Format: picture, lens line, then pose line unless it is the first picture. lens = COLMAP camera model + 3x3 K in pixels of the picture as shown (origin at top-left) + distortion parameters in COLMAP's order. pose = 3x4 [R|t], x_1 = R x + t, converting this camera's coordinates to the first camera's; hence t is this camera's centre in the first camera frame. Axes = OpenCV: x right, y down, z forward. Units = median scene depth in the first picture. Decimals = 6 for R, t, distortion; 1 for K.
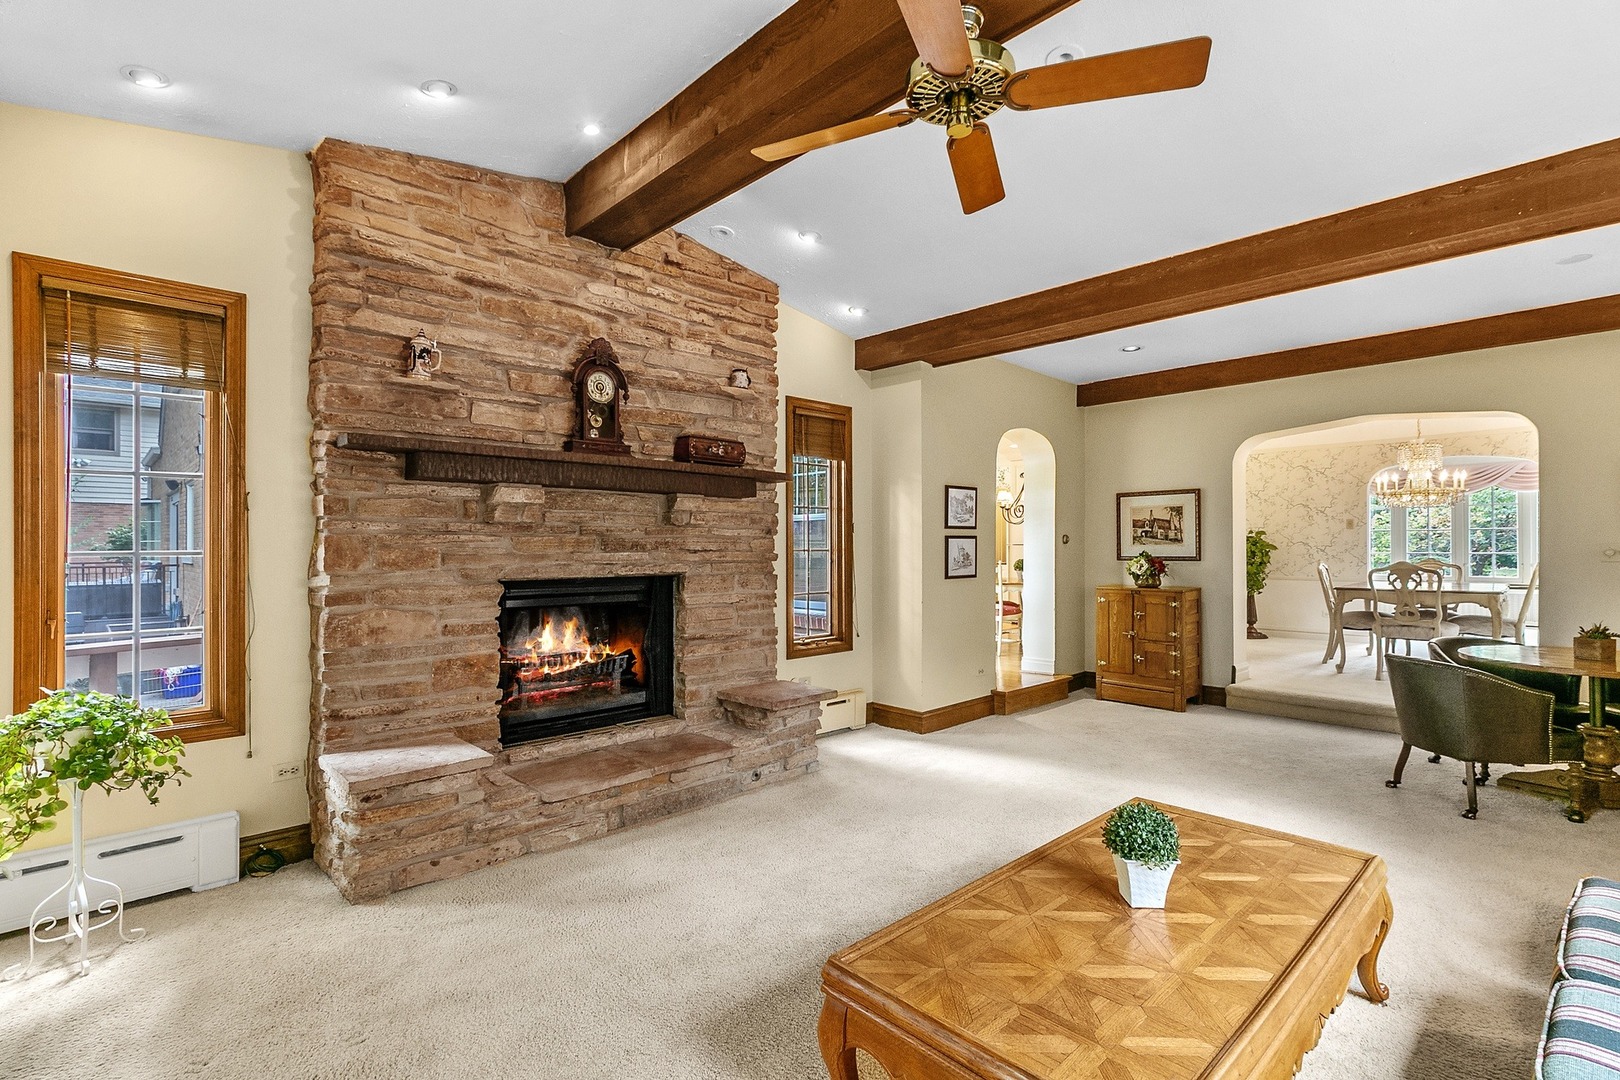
lens RADIAL K [[757.8, 0, 803.4], [0, 757.8, 543.6], [0, 0, 1]] dist [0.005935, 0.000486]
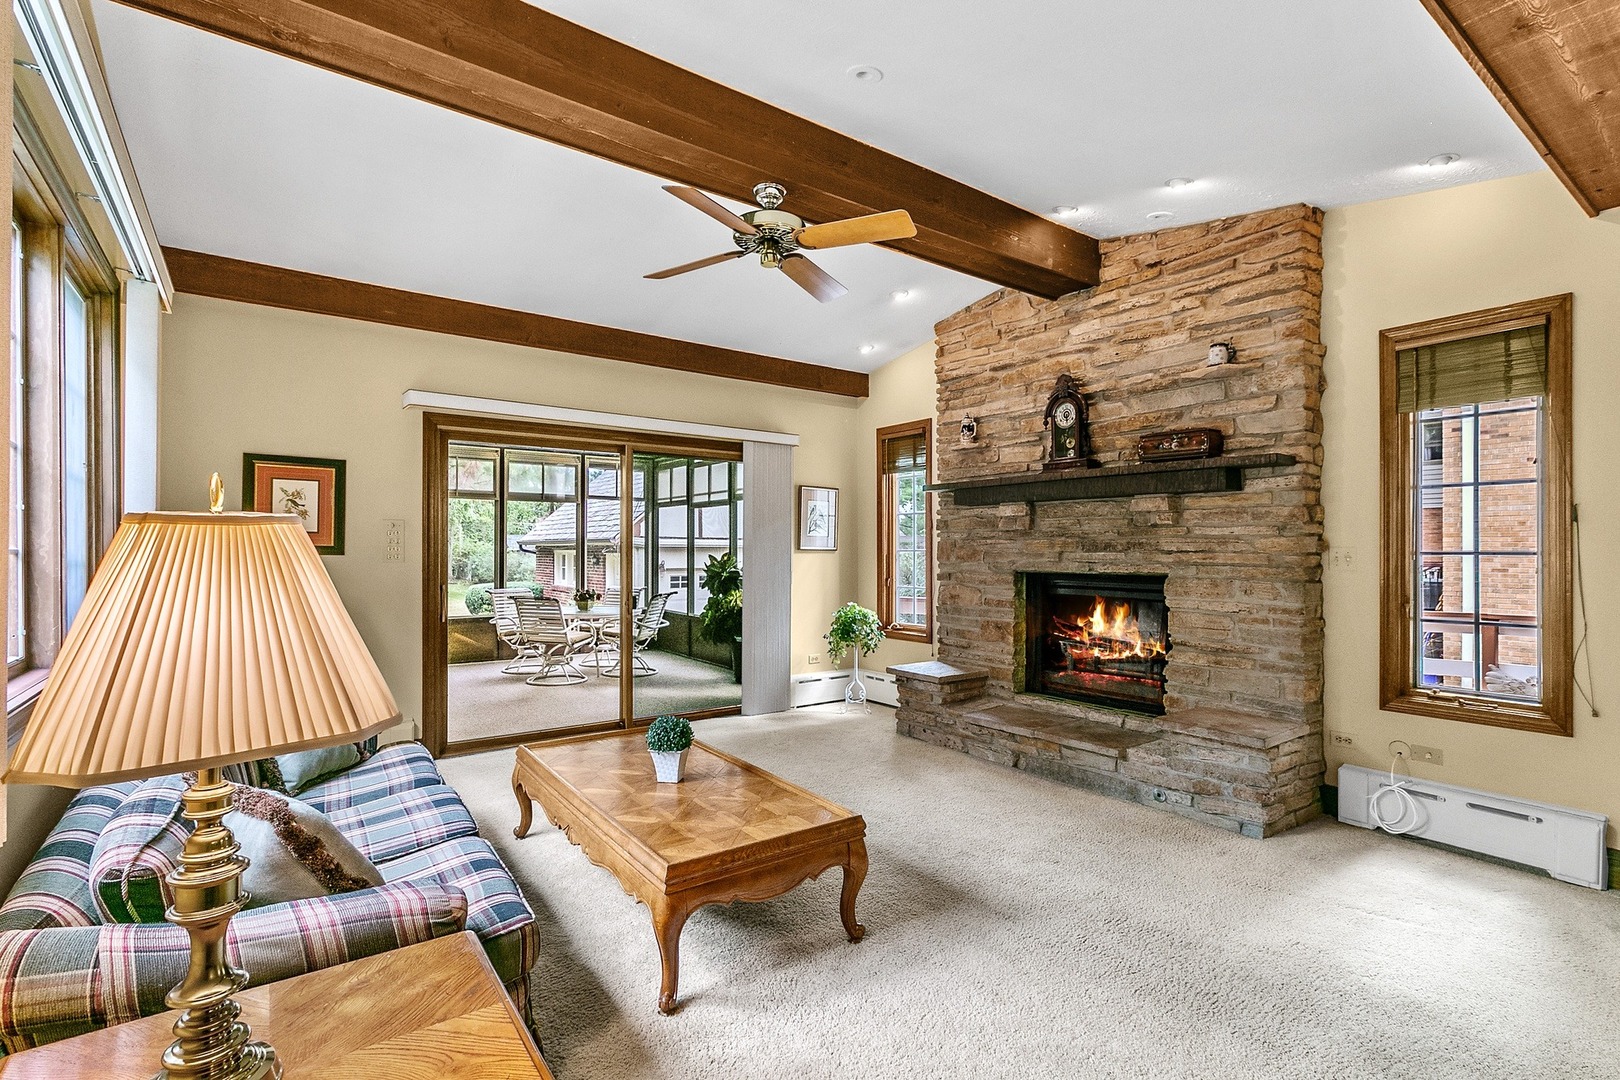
lens RADIAL K [[757.8, 0, 806.1], [0, 757.8, 548.6], [0, 0, 1]] dist [0.005935, 0.000486]
pose [[-0.138429, -0.002329, -0.990370, 0.934332], [0.000105, 0.999997, -0.002367, 0.008539], [0.990372, -0.000431, -0.138428, 0.720935]]
